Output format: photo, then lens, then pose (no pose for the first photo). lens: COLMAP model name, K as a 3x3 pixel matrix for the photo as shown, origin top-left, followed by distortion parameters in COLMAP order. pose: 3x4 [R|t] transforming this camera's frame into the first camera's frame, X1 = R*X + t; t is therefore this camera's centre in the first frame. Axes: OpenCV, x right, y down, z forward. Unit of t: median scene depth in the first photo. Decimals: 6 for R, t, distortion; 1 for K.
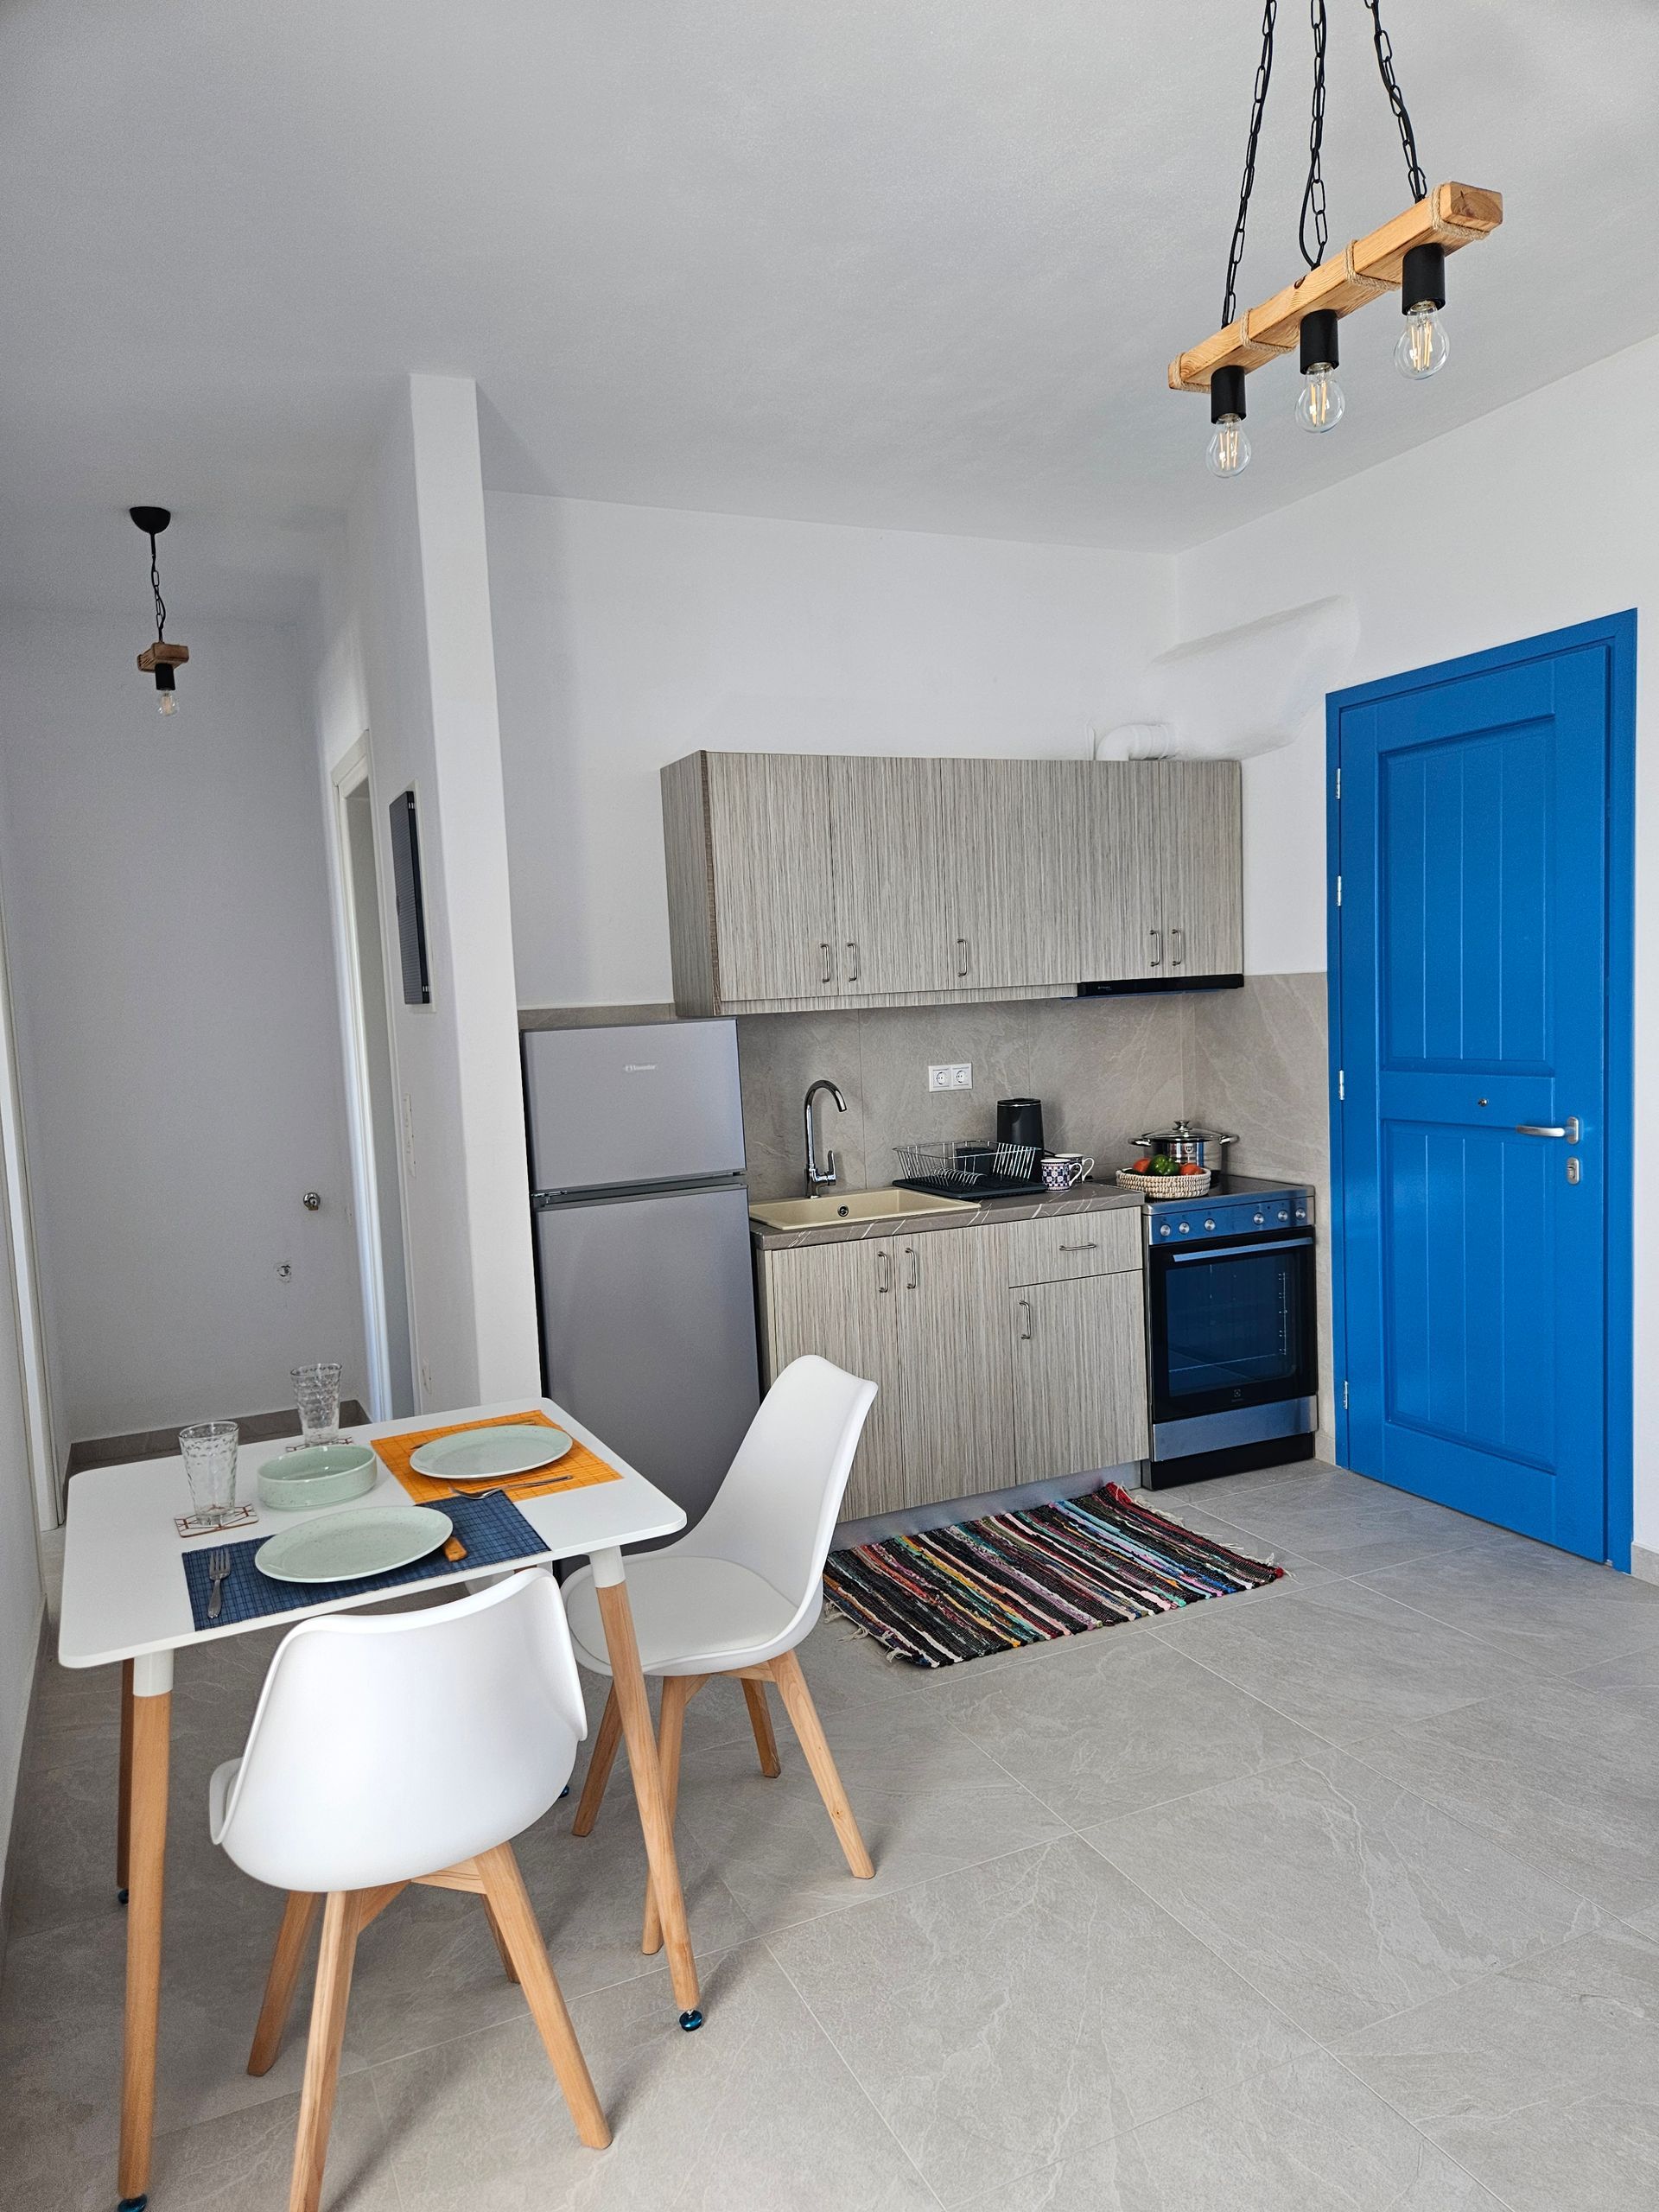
lens RADIAL K [[1526.6, 0, 825.1], [0, 1526.6, 1122.1], [0, 0, 1]] dist [0.065898, -0.034527]
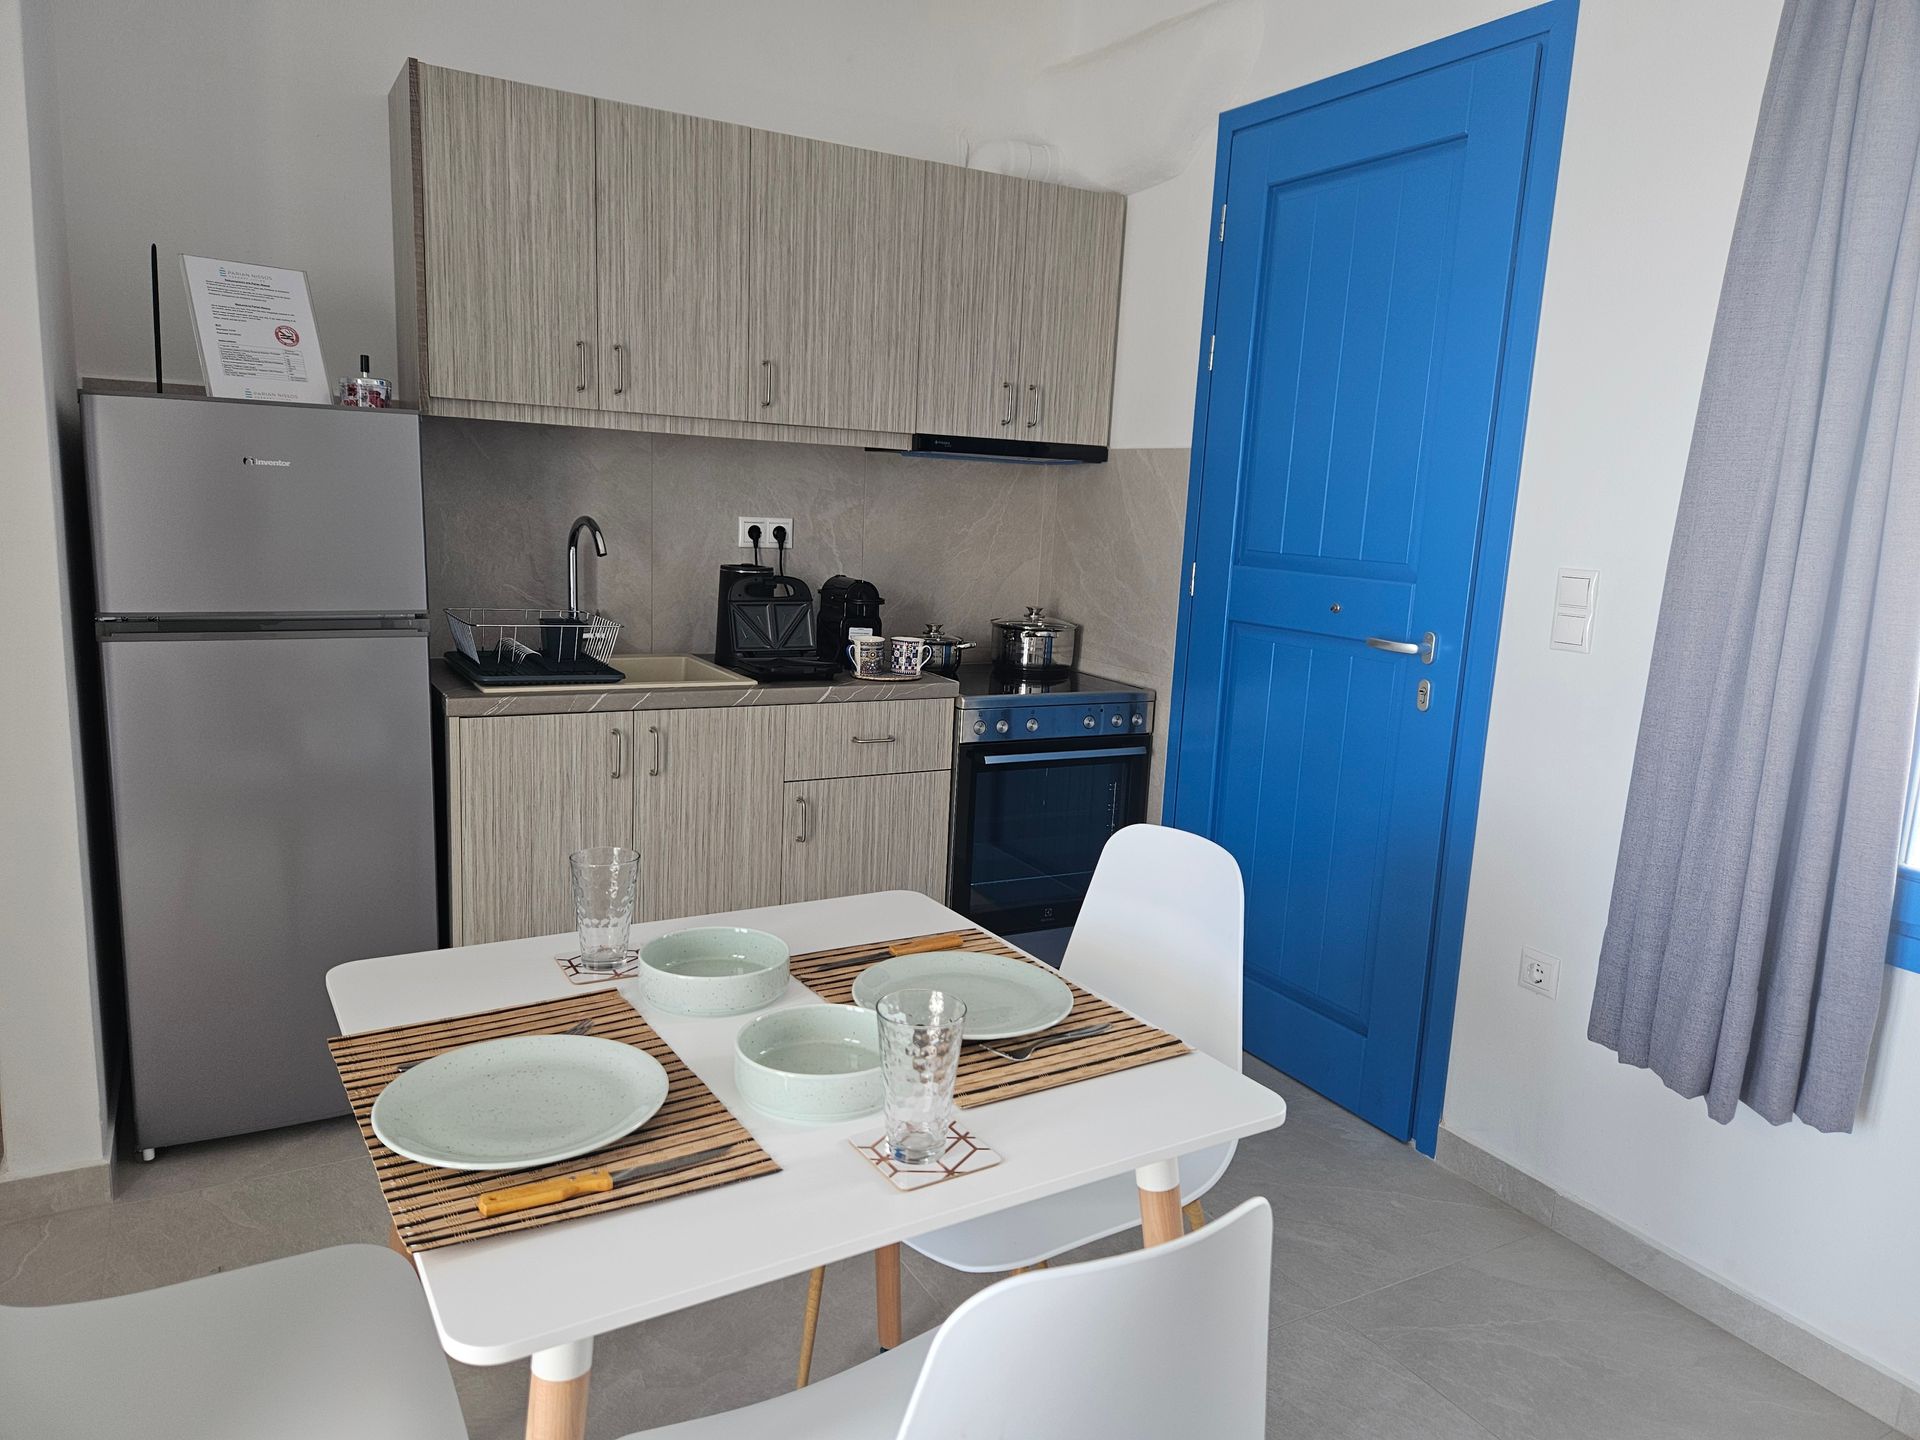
lens RADIAL K [[1325.1, 0, 969.2], [0, 1325.1, 715.0], [0, 0, 1]] dist [0.065898, -0.034527]
pose [[0.991303, 0.077962, 0.106016, 0.135670], [-0.086364, 0.993274, 0.077118, 0.005972], [-0.099291, -0.085604, 0.991369, 0.254303]]
